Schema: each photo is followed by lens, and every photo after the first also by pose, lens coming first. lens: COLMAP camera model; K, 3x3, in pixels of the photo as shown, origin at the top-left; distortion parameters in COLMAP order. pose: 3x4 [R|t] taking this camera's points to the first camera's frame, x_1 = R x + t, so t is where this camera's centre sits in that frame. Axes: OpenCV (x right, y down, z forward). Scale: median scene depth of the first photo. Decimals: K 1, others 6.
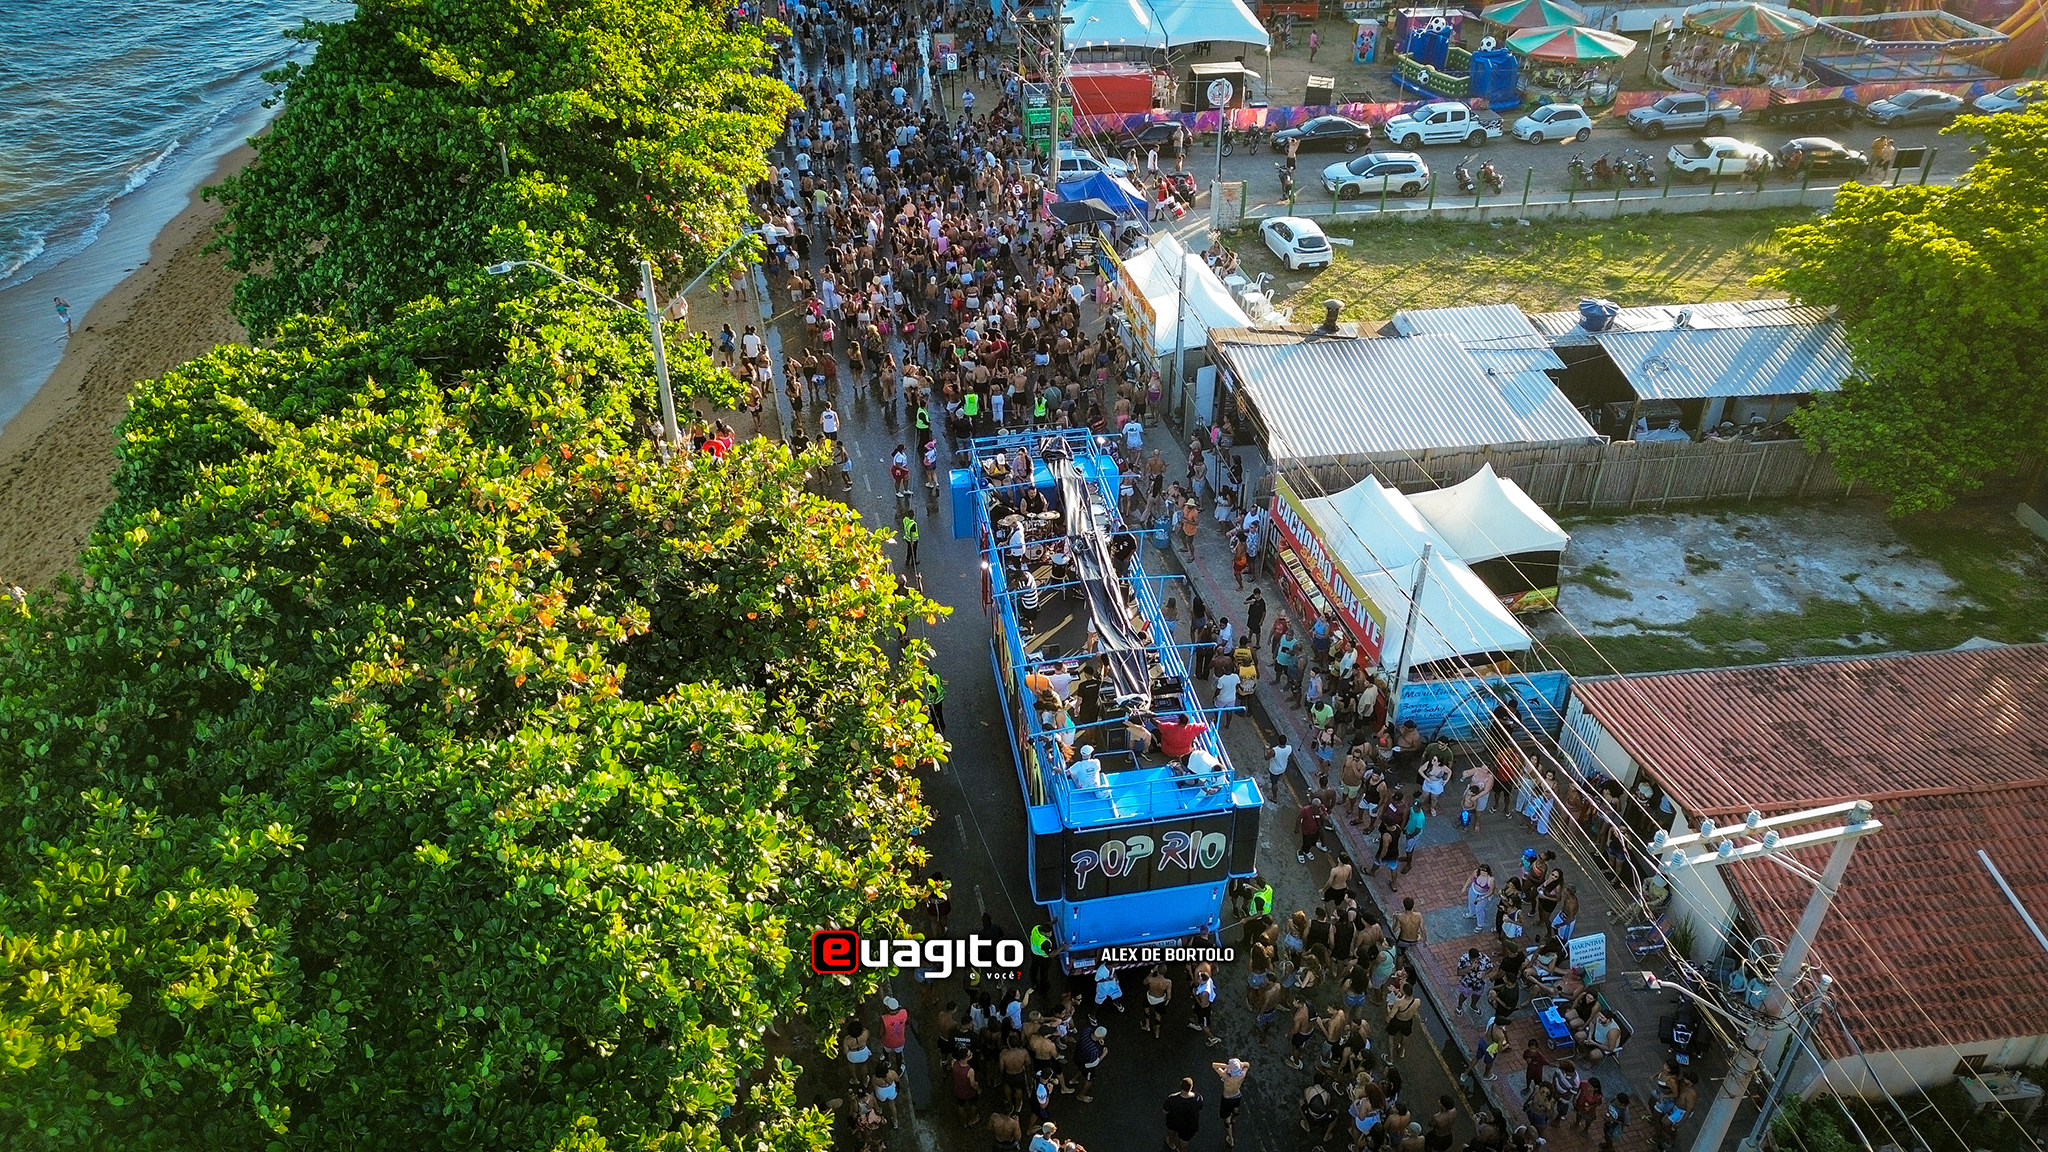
lens RADIAL K [[1436.6, 0, 1024.0], [0, 1436.6, 576.0], [0, 0, 1]] dist [0.059221, -0.052997]
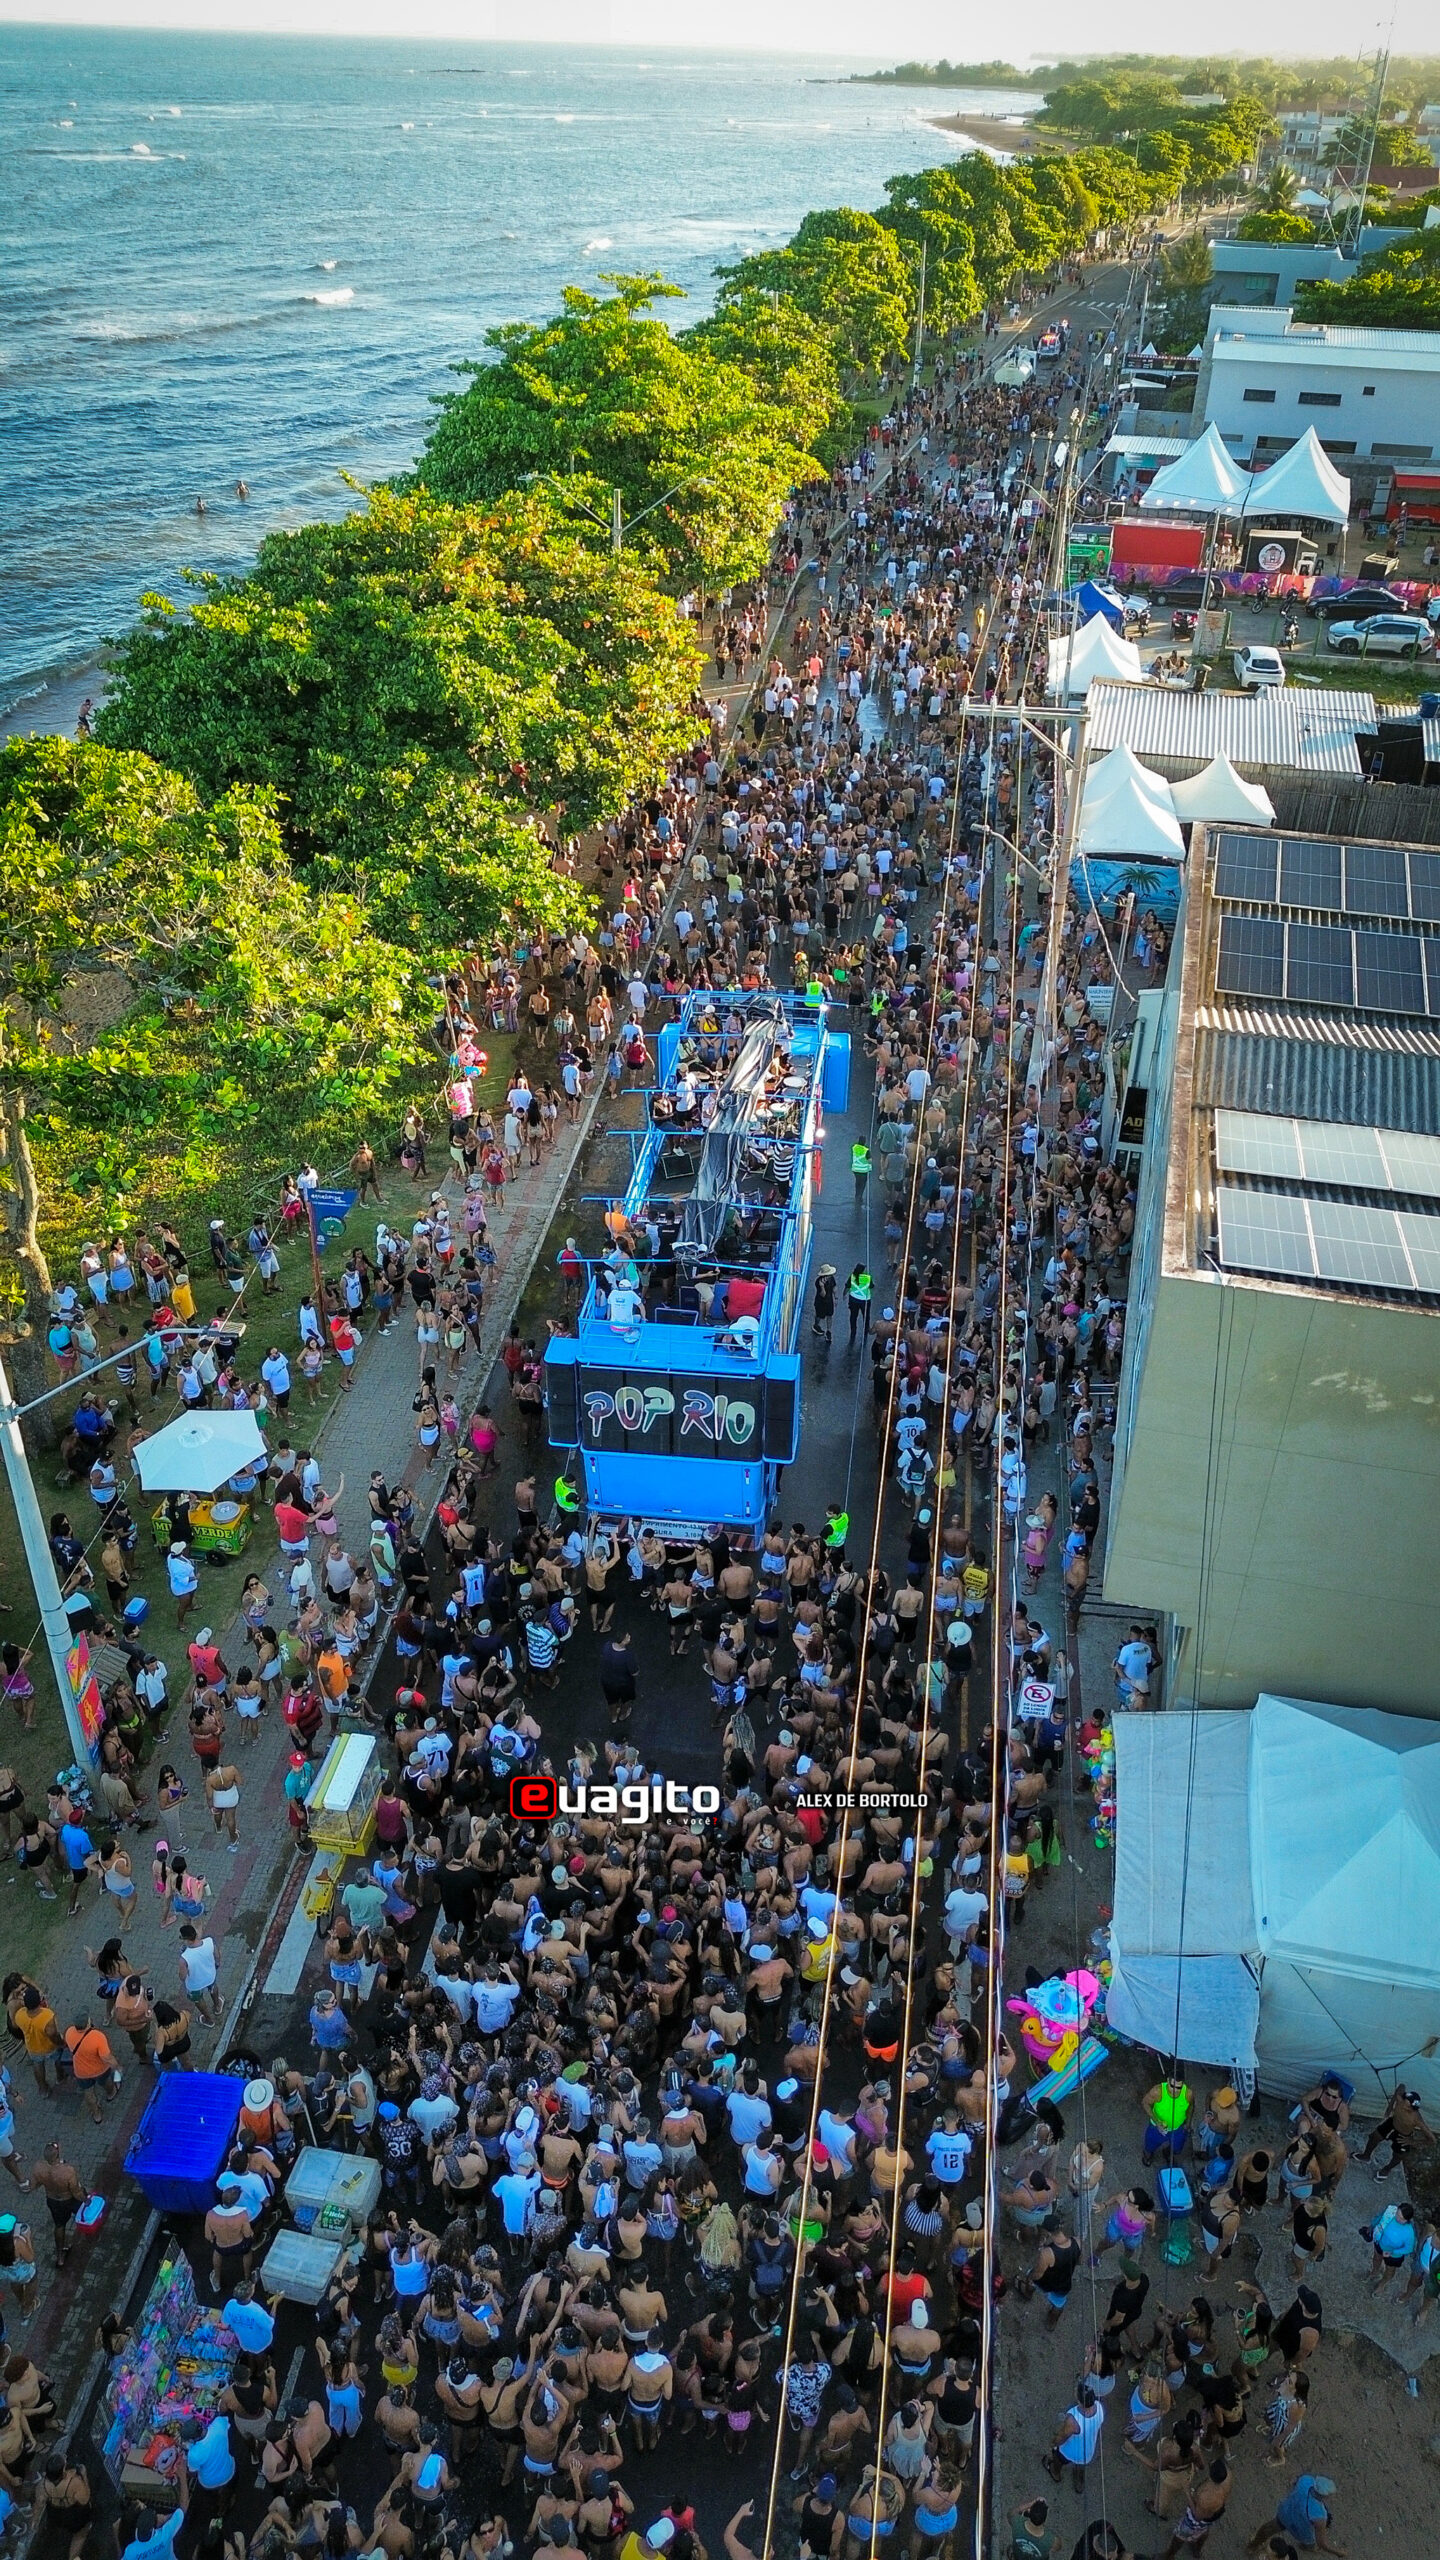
lens RADIAL K [[1795.8, 0, 715.1], [0, 1795.8, 1226.6], [0, 0, 1]] dist [0.059221, -0.052997]
pose [[0.936071, 0.211190, -0.281373, 0.404238], [-0.221815, 0.975070, -0.006074, 0.397788], [0.273075, 0.068098, 0.959579, -0.552070]]
